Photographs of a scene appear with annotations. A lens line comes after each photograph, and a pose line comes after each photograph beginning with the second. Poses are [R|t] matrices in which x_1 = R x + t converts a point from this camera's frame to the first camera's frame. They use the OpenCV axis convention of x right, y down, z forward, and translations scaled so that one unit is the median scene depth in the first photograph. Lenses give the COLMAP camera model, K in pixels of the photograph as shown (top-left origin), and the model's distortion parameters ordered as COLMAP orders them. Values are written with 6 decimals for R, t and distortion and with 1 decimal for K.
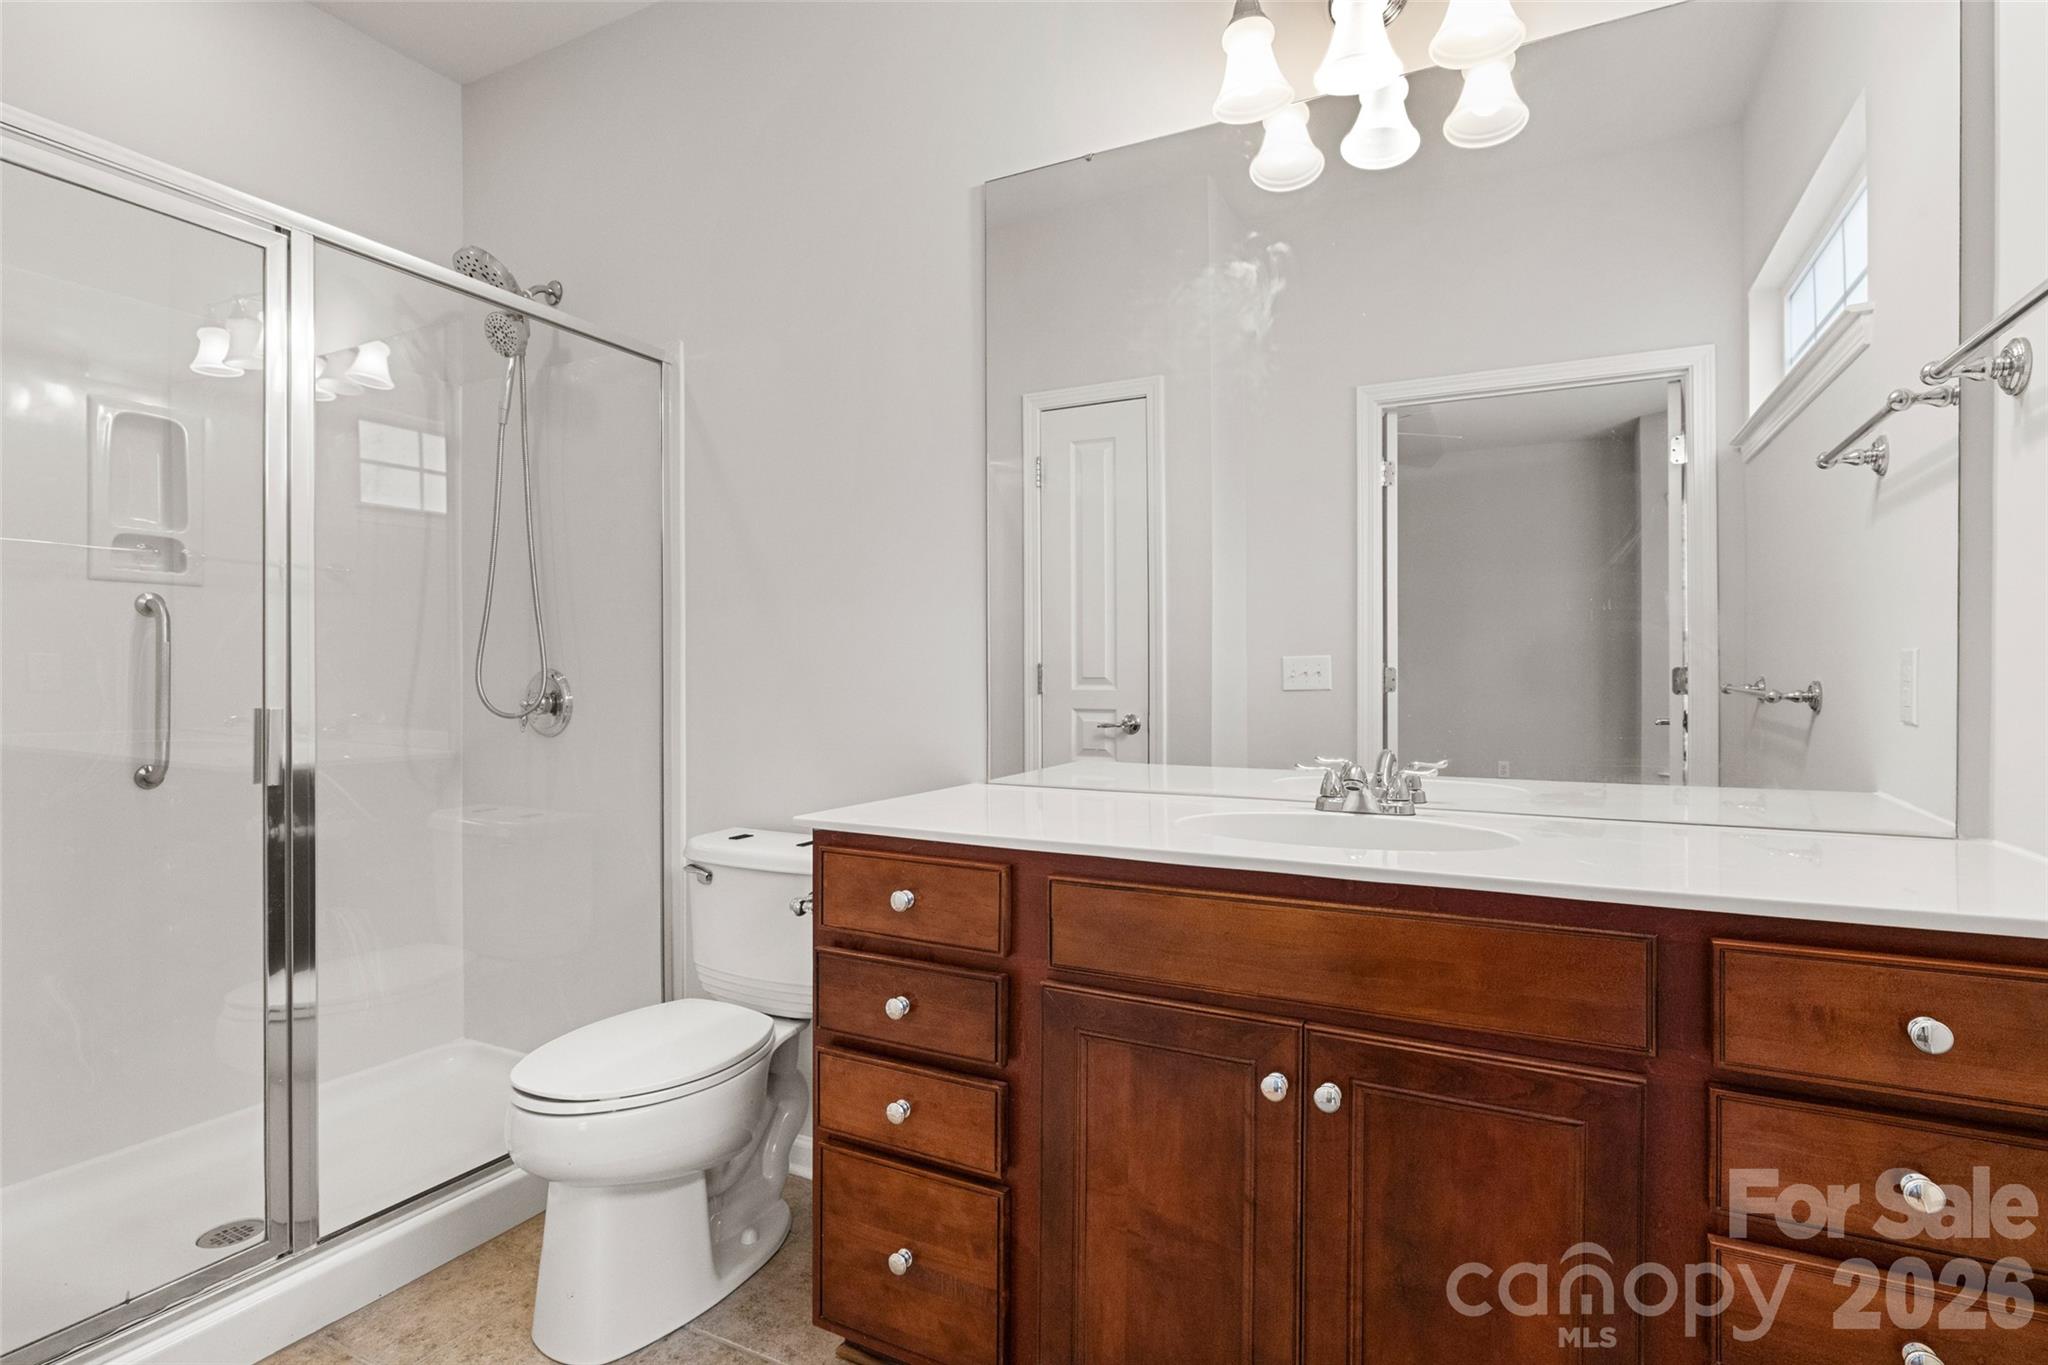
lens RADIAL K [[1037.6, 0, 1022.9], [0, 1037.6, 686.4], [0, 0, 1]] dist [-0.013826, 0.000194]
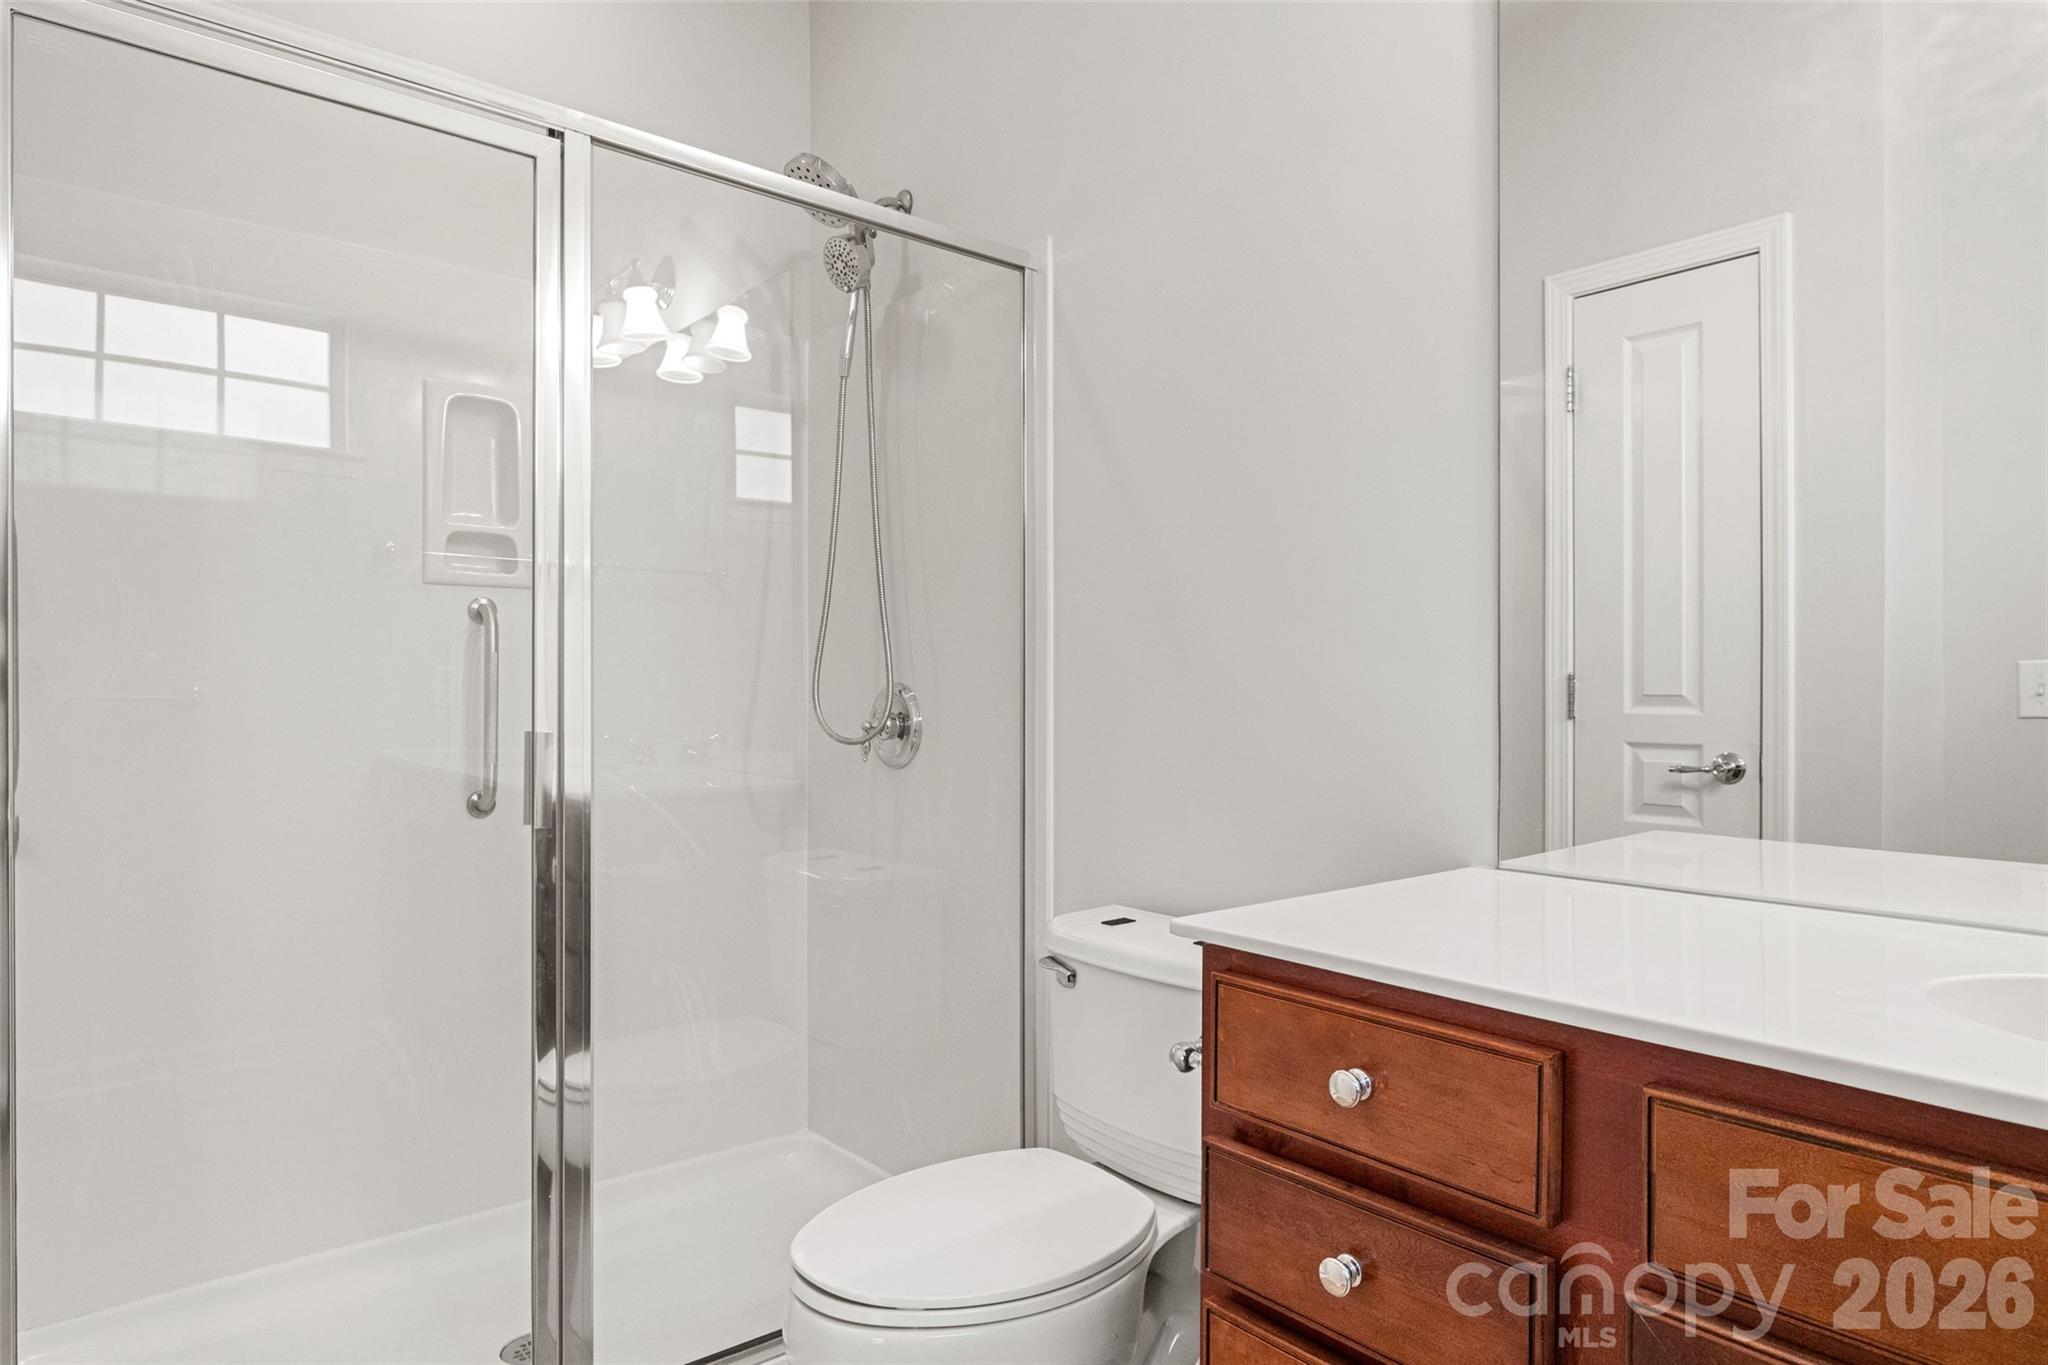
lens RADIAL K [[1187.4, 0, 1020.2], [0, 1187.4, 695.4], [0, 0, 1]] dist [-0.006805, 0.002299]
pose [[0.921675, 0.003296, -0.387949, -0.022370], [-0.006008, 0.999965, -0.005776, -0.002706], [0.387916, 0.007655, 0.921663, 0.233907]]
